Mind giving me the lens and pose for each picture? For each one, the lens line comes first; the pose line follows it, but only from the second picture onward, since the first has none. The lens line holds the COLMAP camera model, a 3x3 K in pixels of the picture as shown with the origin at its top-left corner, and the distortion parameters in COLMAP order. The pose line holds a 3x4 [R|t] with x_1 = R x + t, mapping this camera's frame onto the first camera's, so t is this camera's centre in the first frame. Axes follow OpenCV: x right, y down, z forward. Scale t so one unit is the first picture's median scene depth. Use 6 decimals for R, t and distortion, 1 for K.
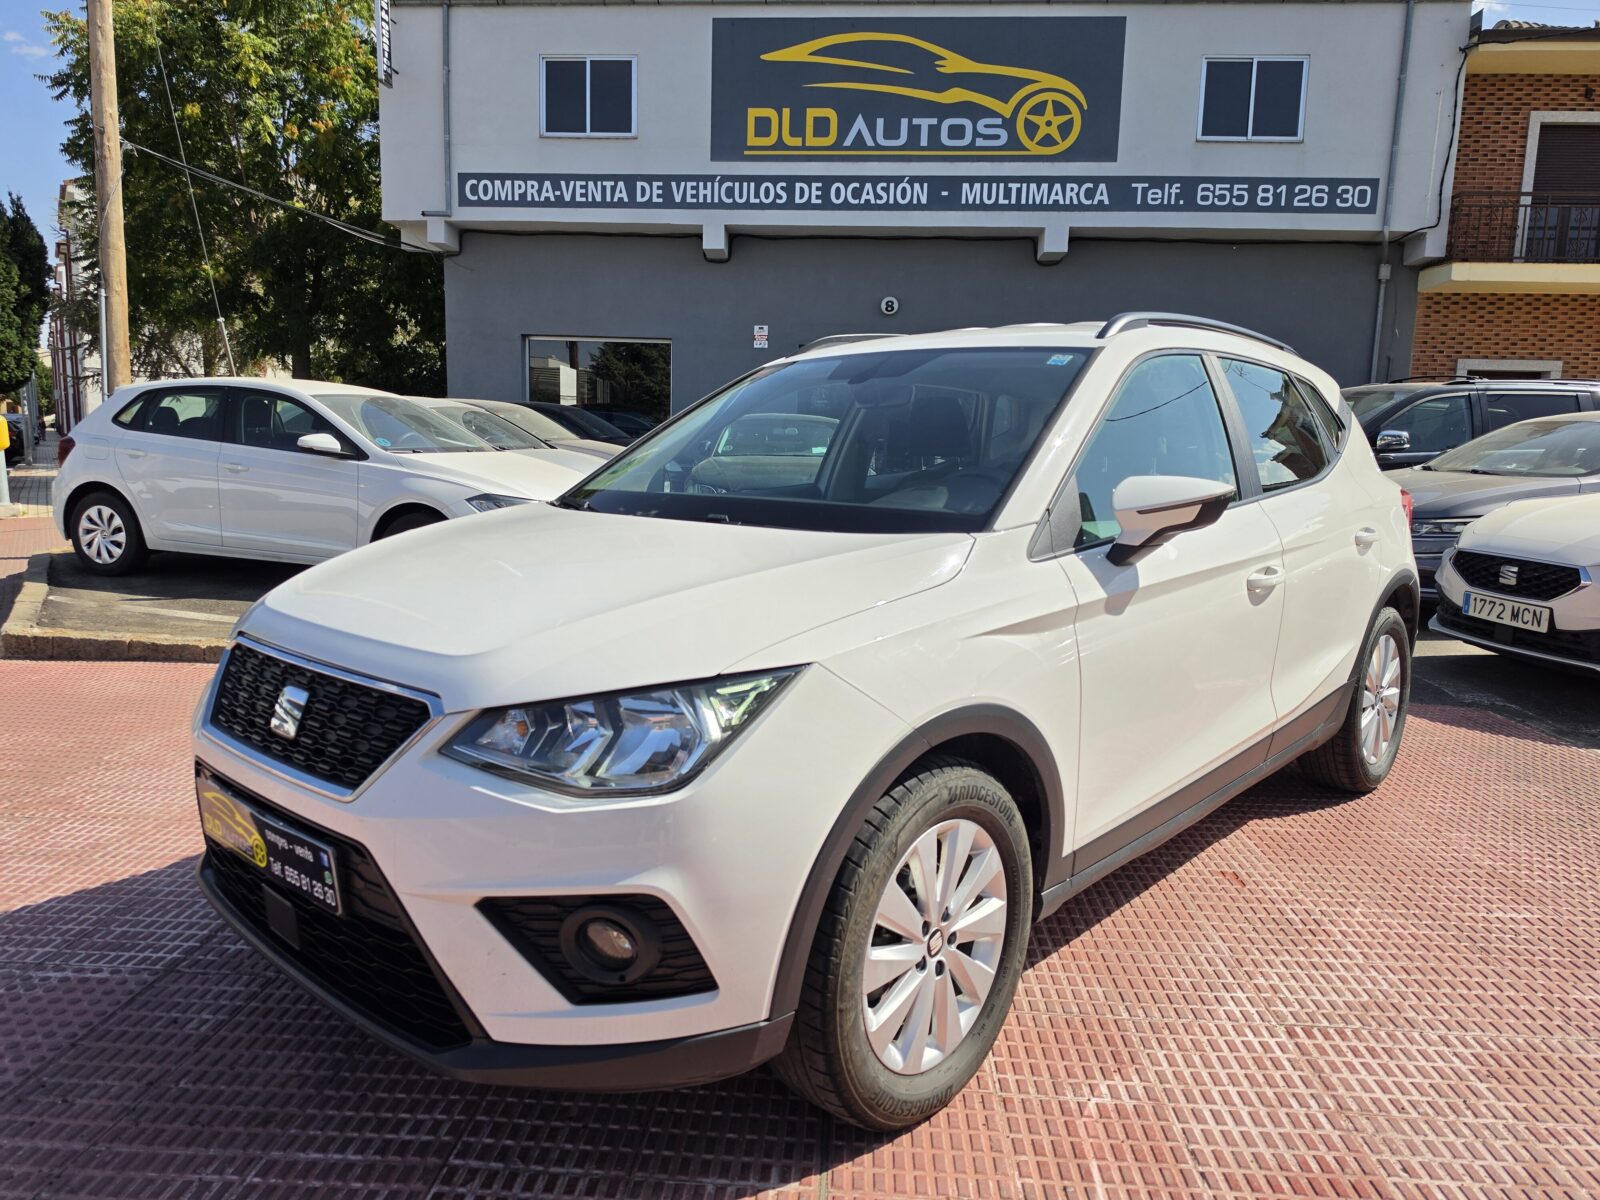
lens RADIAL K [[1163.9, 0, 740.5], [0, 1163.9, 600.6], [0, 0, 1]] dist [-0.000077, -0.003657]
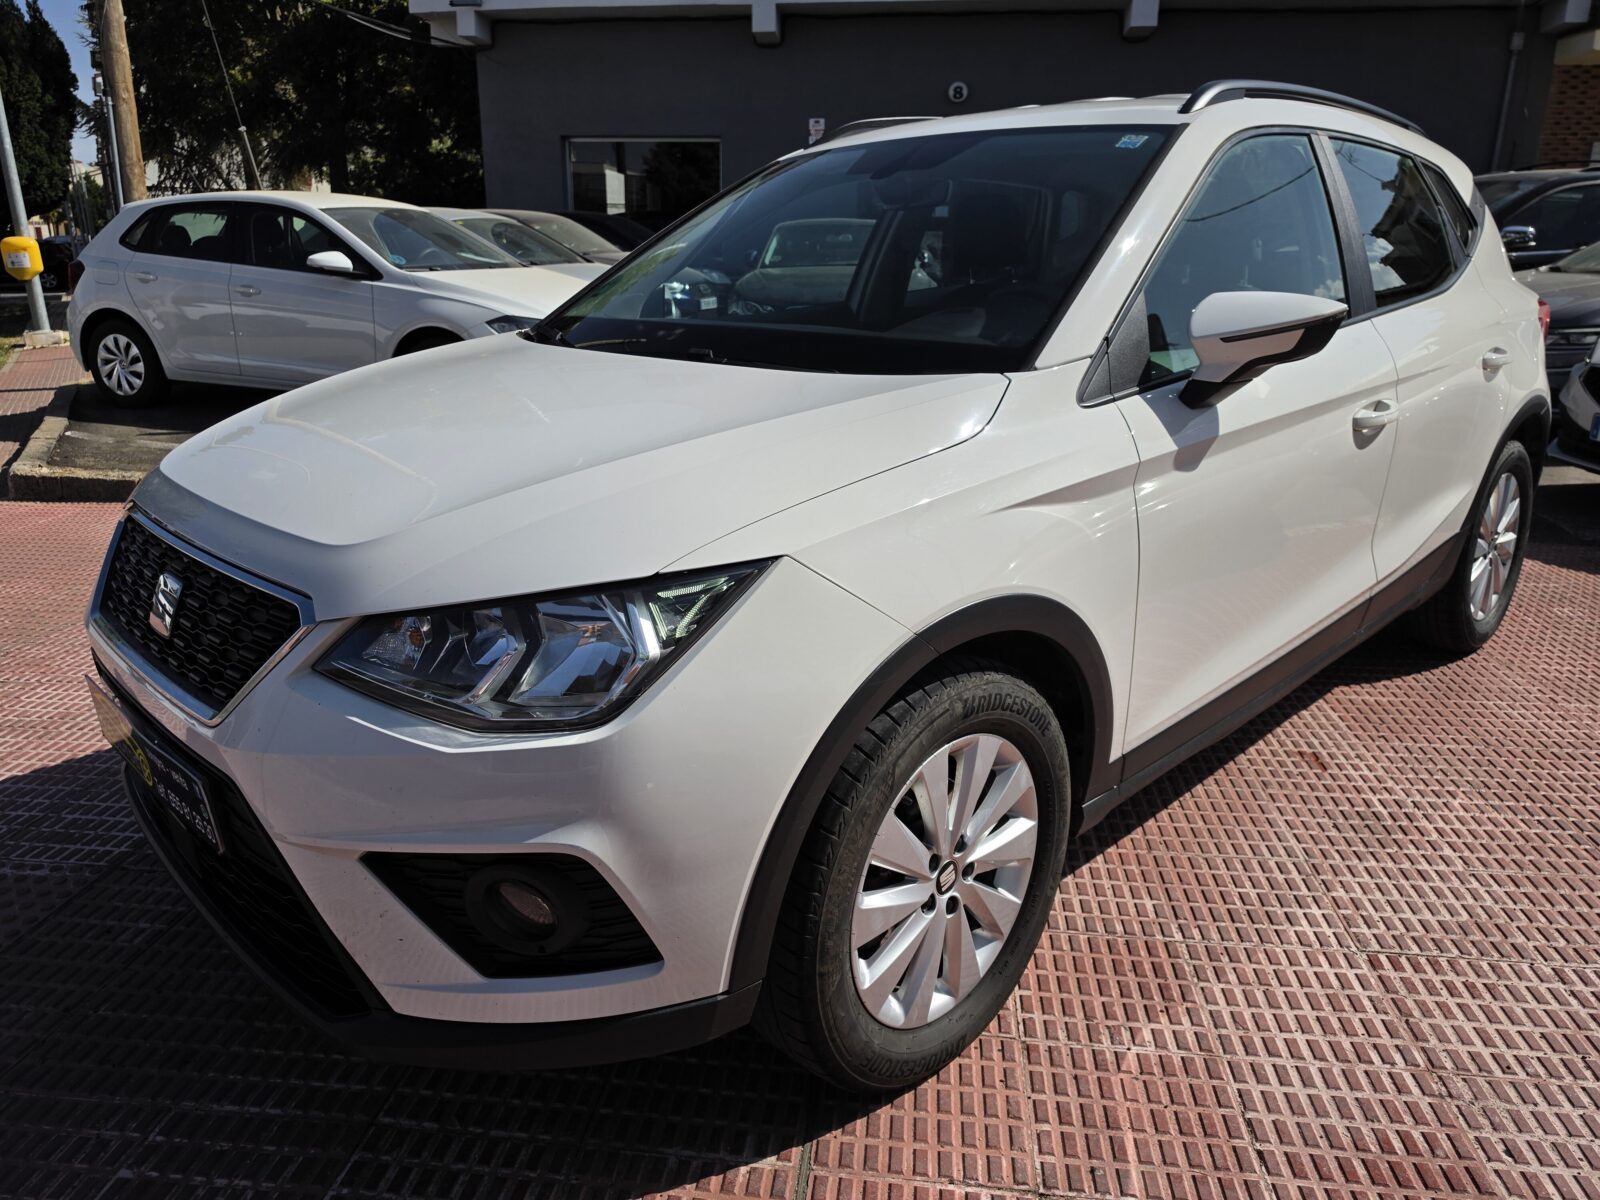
lens RADIAL K [[1179.0, 0, 746.1], [0, 1179.0, 596.7], [0, 0, 1]] dist [-0.006886, -0.001412]
pose [[0.998742, -0.004365, -0.049951, 0.055538], [0.011786, 0.988729, 0.149249, -0.025635], [0.048737, -0.149650, 0.987537, 0.160087]]
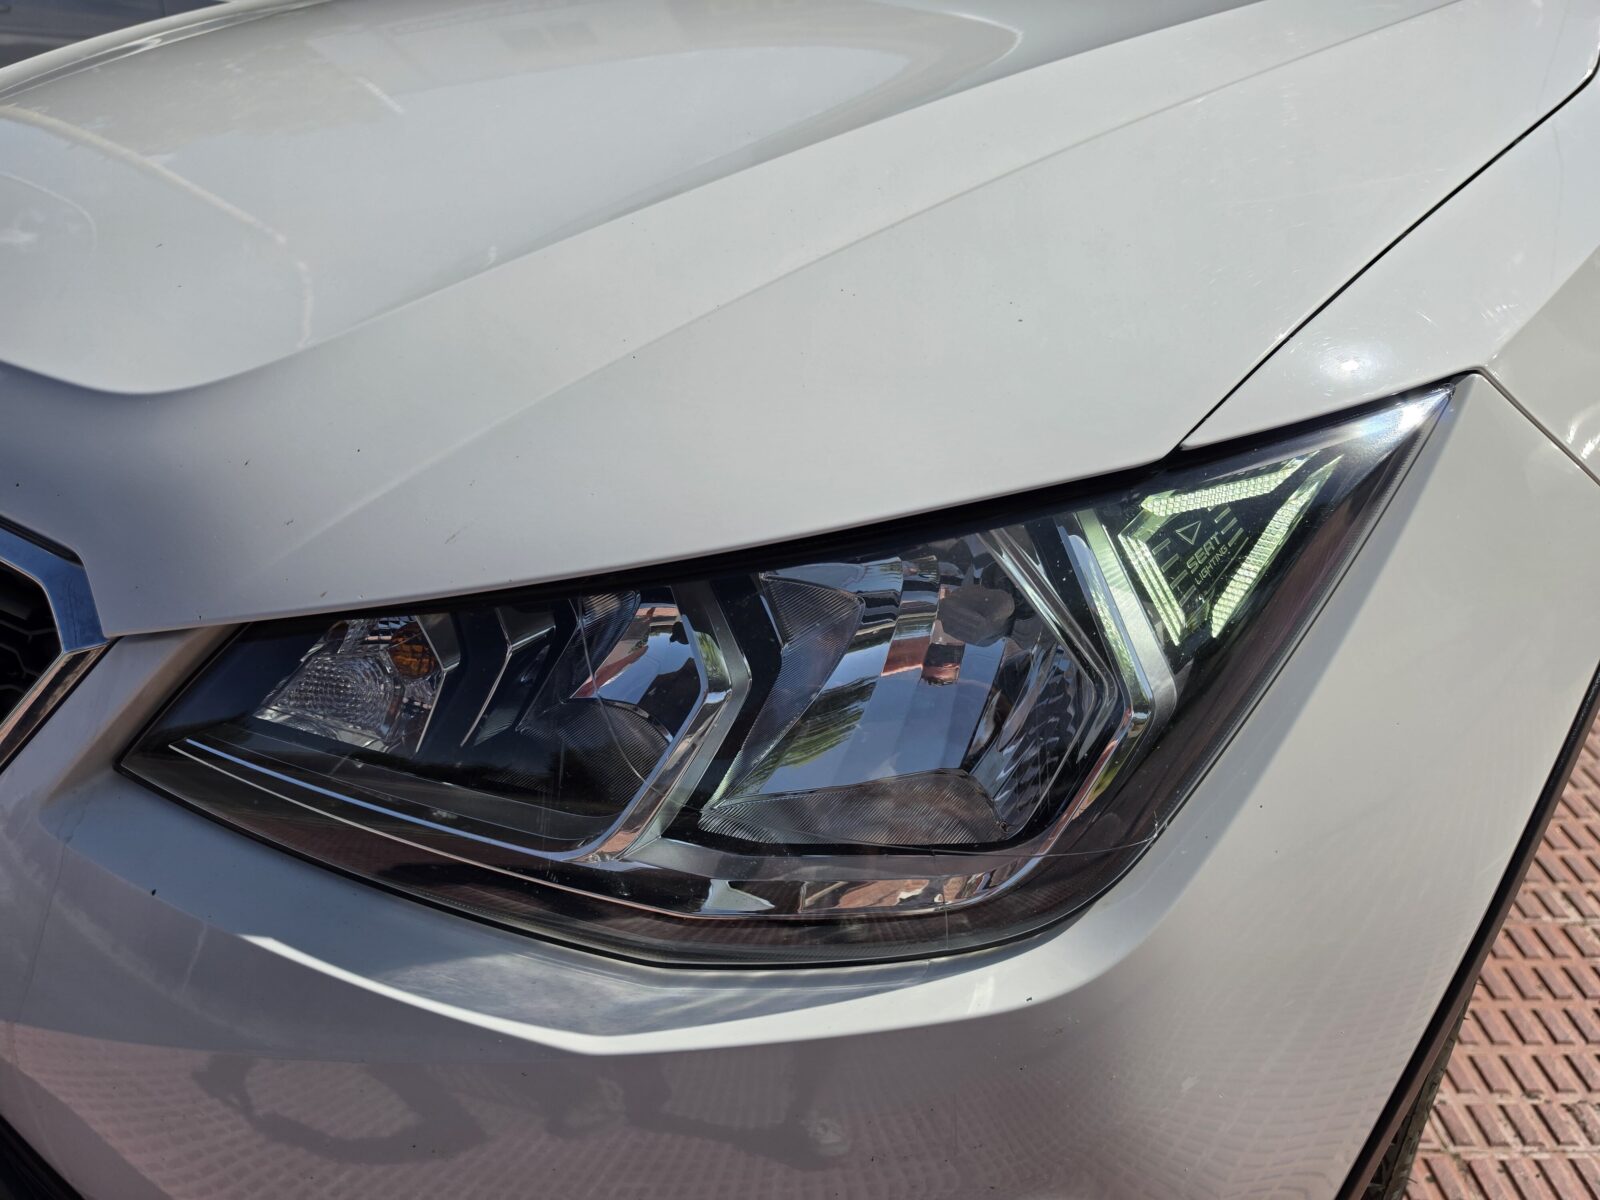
lens RADIAL K [[1179.0, 0, 746.1], [0, 1179.0, 596.7], [0, 0, 1]] dist [-0.006886, -0.001412]
pose [[0.996596, -0.053323, 0.062876, -0.090251], [0.027514, 0.934060, 0.356055, -0.000841], [-0.077716, -0.353113, 0.932347, 0.530663]]
